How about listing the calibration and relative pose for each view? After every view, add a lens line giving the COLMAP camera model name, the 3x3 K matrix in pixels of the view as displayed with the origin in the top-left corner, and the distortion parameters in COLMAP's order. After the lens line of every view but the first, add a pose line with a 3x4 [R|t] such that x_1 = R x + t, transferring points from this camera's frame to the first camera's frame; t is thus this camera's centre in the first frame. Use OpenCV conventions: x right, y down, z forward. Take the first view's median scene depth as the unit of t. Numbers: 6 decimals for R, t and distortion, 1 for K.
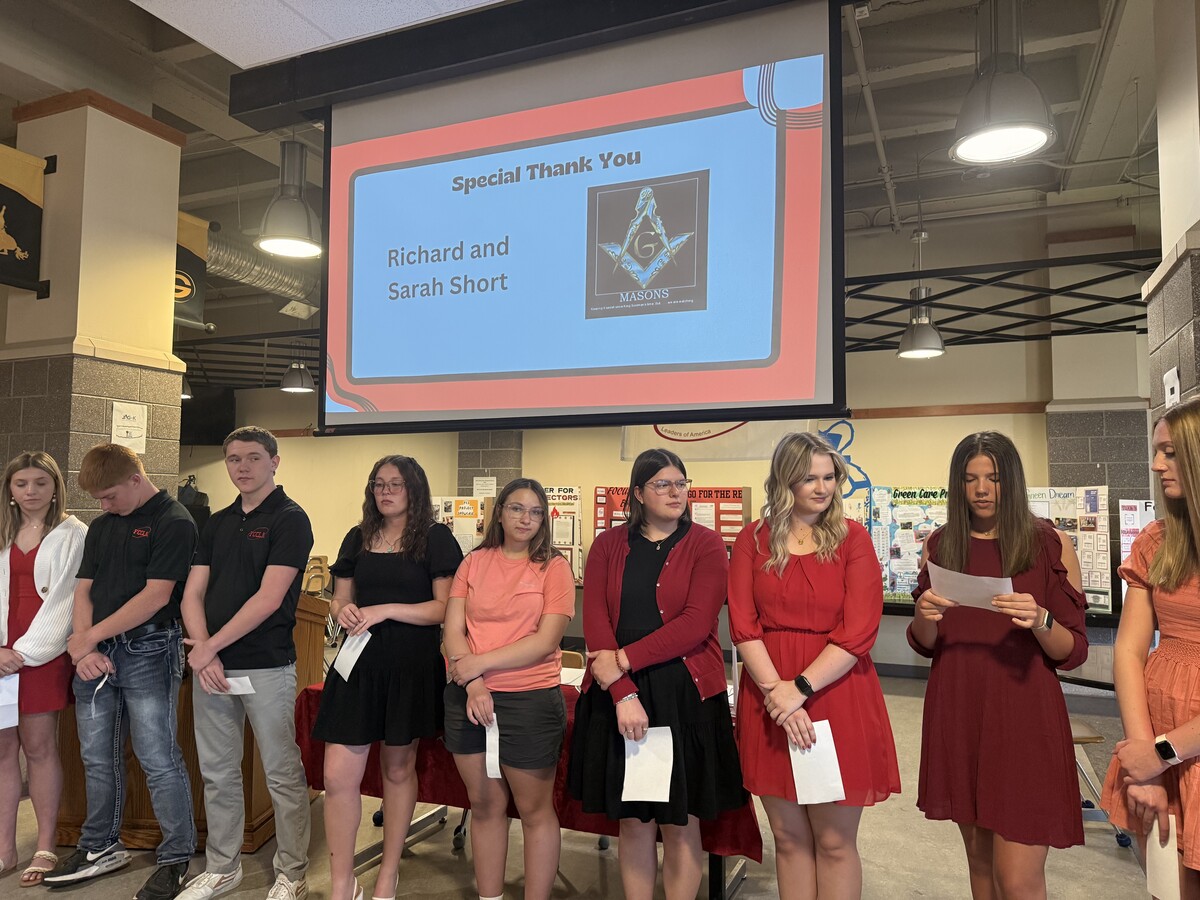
lens RADIAL K [[843.1, 0, 600.0], [0, 843.1, 450.0], [0, 0, 1]] dist [0.066176, -0.093568]
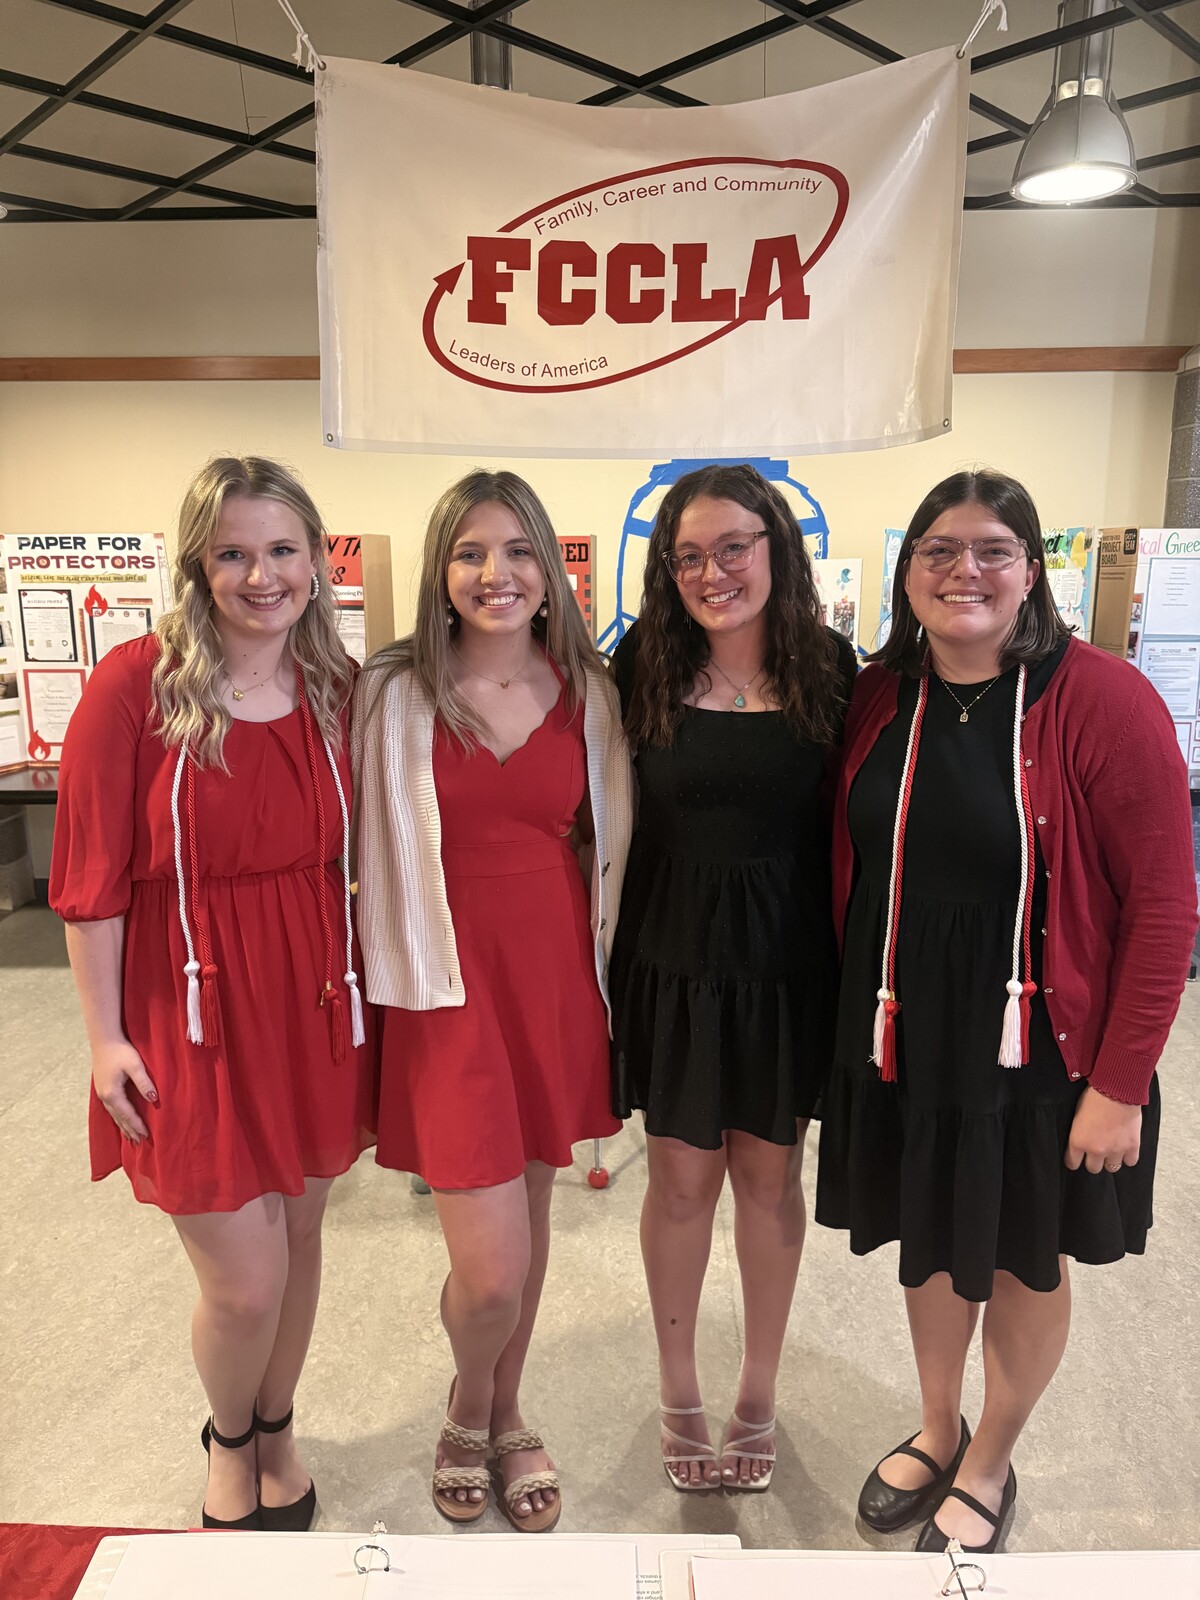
lens RADIAL K [[1124.2, 0, 606.0], [0, 1124.2, 882.8], [0, 0, 1]] dist [0.066176, -0.093568]
pose [[0.925458, -0.113204, 0.361543, -0.043187], [-0.014349, 0.943155, 0.332044, 0.018890], [-0.378580, -0.312480, 0.871225, 0.424967]]
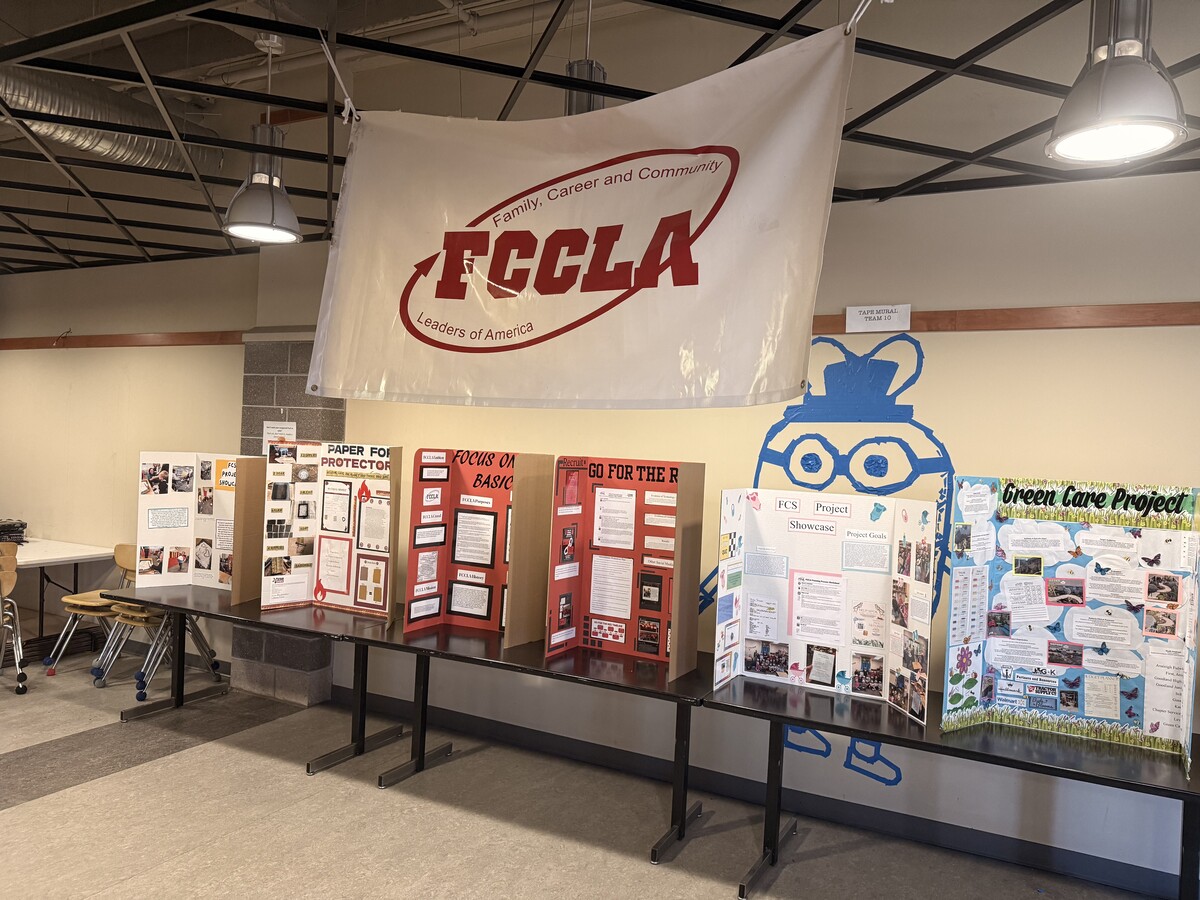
lens RADIAL K [[852.6, 0, 602.1], [0, 852.6, 467.1], [0, 0, 1]] dist [0.079400, -0.139891]
pose [[0.997417, 0.039590, -0.059928, 0.146836], [-0.034379, 0.995734, 0.085627, 0.005226], [0.063063, -0.083346, 0.994523, 0.489224]]
